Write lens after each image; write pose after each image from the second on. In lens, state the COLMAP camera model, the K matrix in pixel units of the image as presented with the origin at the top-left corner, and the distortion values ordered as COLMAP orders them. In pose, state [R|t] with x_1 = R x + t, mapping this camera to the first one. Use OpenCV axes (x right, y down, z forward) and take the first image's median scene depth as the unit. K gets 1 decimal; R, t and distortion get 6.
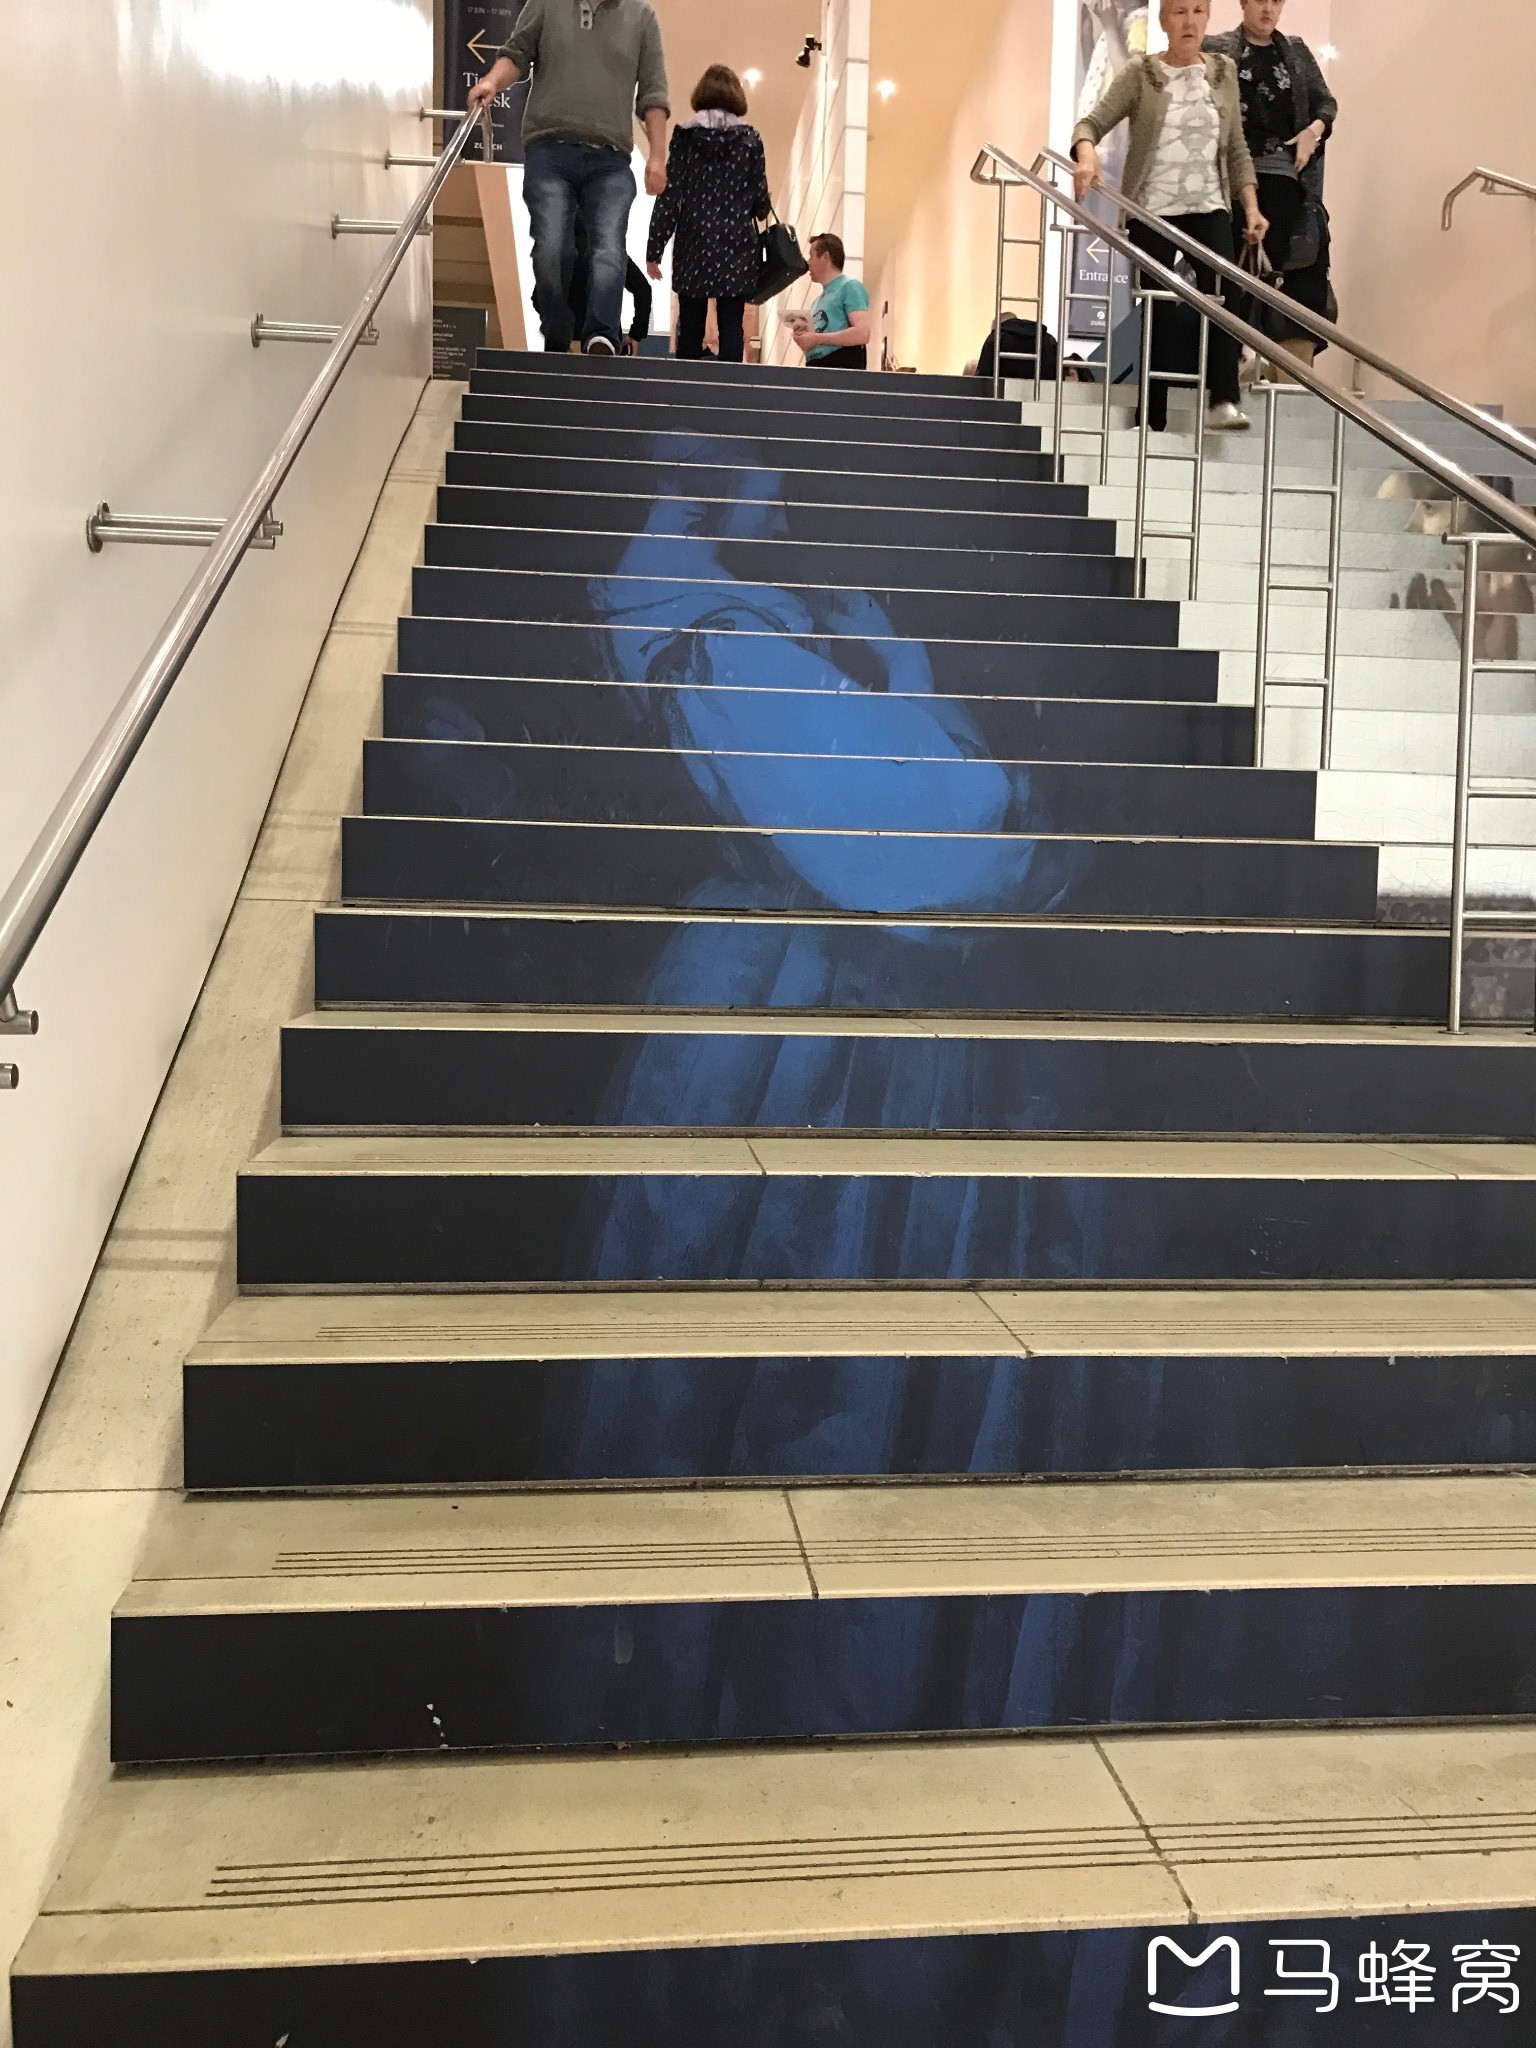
lens RADIAL K [[1663.2, 0, 768.0], [0, 1663.2, 1024.0], [0, 0, 1]] dist [0.047778, 0.003982]
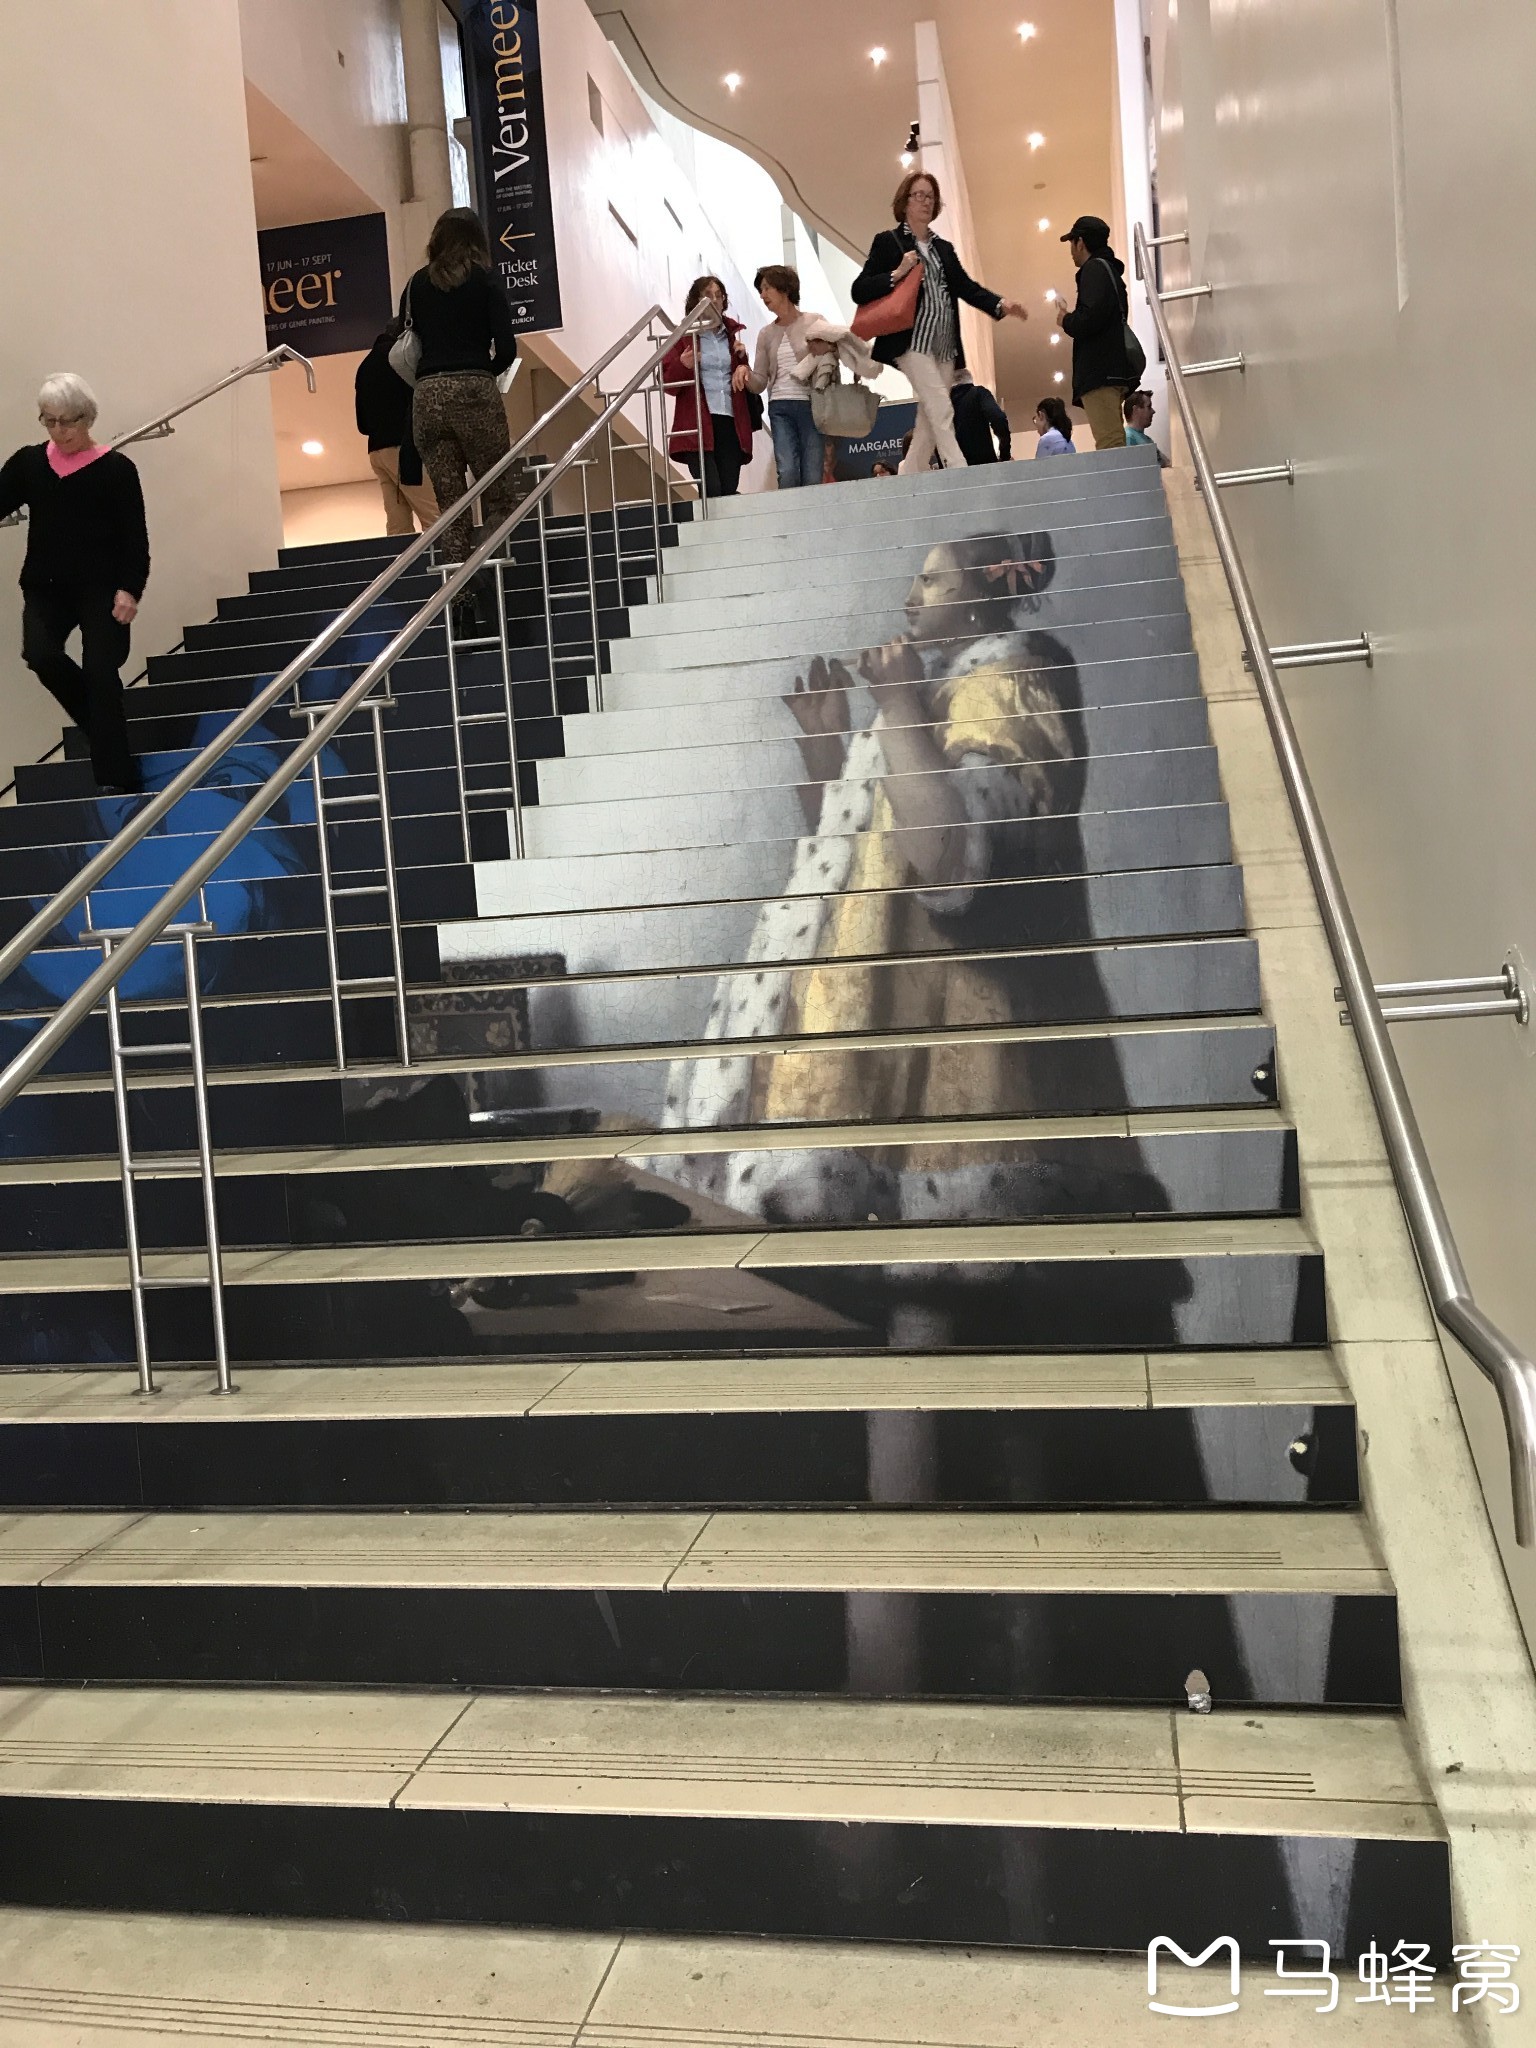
lens RADIAL K [[1686.1, 0, 768.0], [0, 1686.1, 1024.0], [0, 0, 1]] dist [0.014155, -0.000283]
pose [[0.953620, -0.072759, -0.292089, 0.834760], [0.066864, 0.997307, -0.030130, 0.023591], [0.293494, 0.009202, 0.955917, -0.154380]]
